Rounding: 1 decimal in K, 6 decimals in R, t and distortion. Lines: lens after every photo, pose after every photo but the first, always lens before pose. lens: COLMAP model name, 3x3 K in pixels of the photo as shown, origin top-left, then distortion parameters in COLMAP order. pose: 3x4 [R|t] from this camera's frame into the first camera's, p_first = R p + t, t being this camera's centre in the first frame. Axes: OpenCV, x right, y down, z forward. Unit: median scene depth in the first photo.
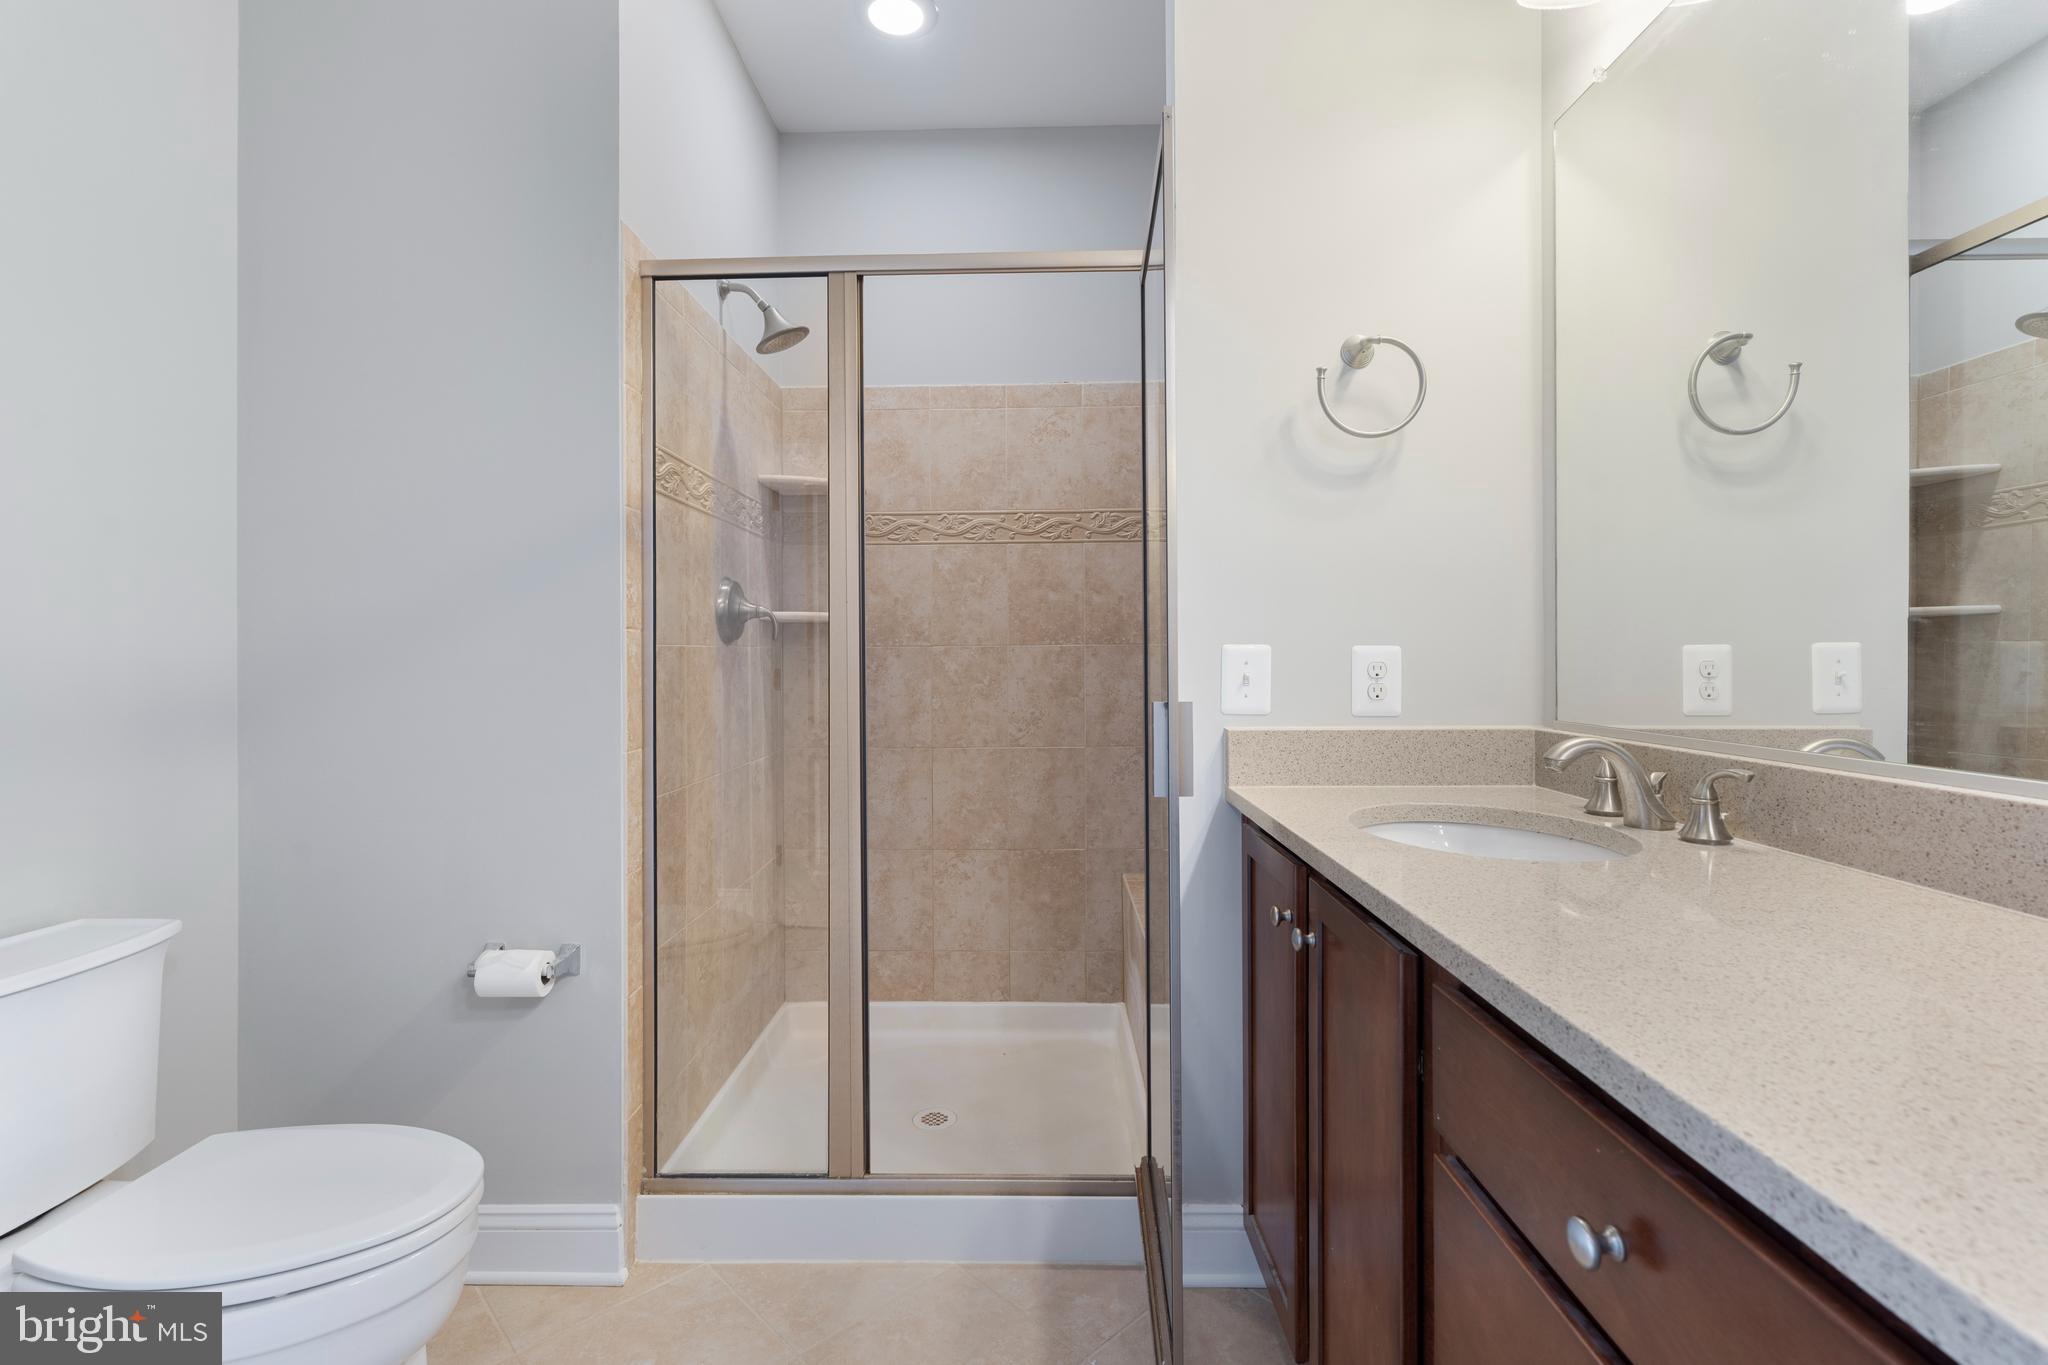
lens RADIAL K [[929.3, 0, 1013.4], [0, 929.3, 656.0], [0, 0, 1]] dist [-0.016214, -0.000109]
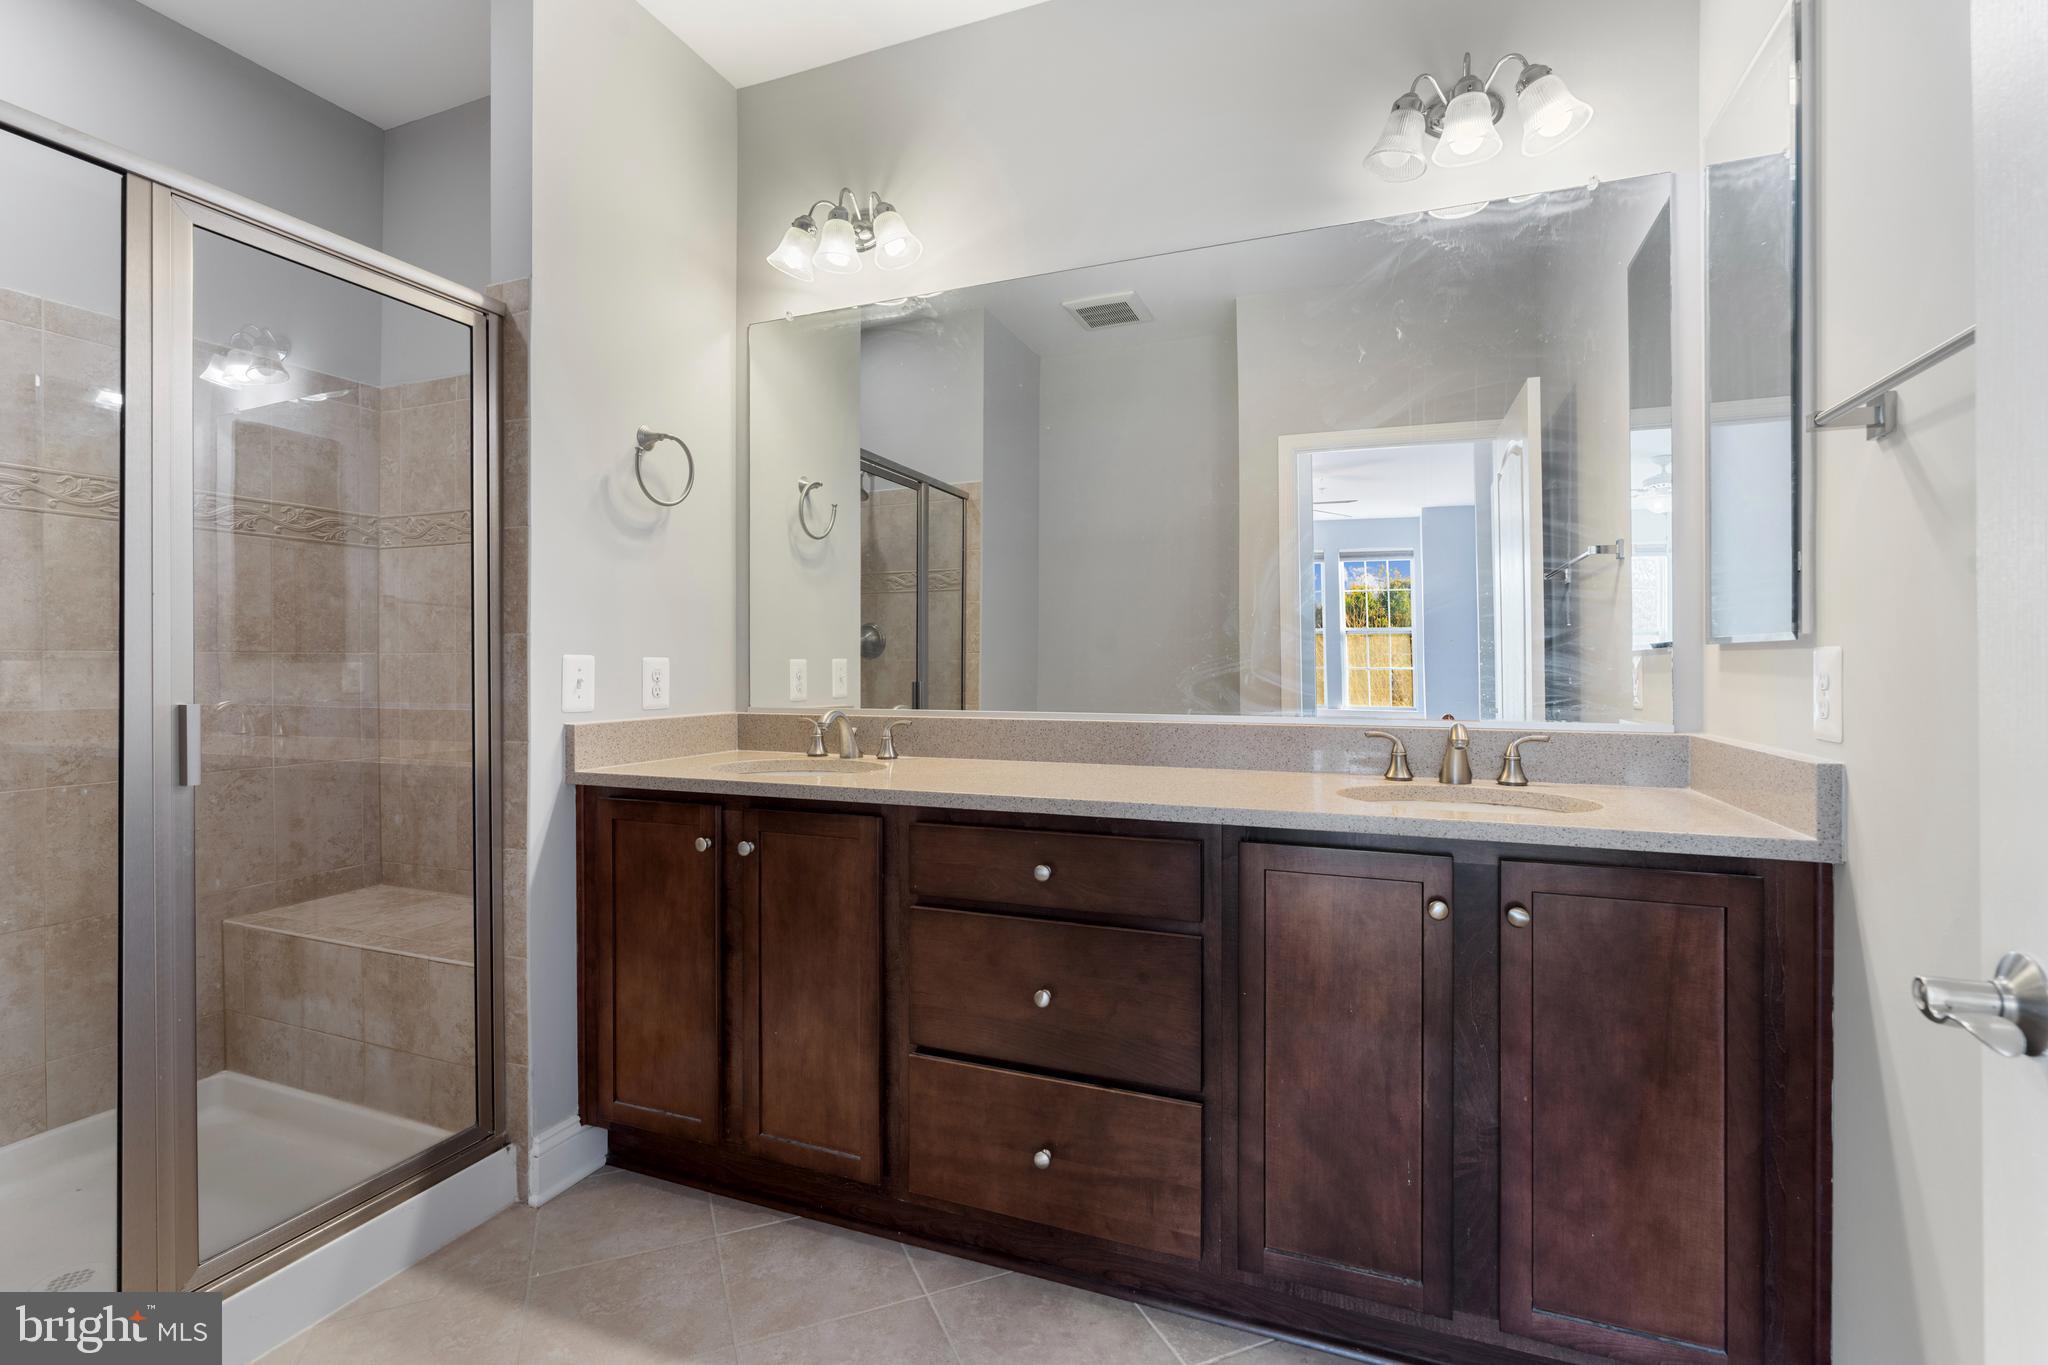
lens RADIAL K [[927.9, 0, 1024.1], [0, 927.9, 677.8], [0, 0, 1]] dist [-0.002501, 0.000284]
pose [[0.343576, -0.008889, 0.939083, -0.708029], [0.000626, 0.999957, 0.009236, 0.006487], [-0.939125, -0.002585, 0.343567, 0.021494]]
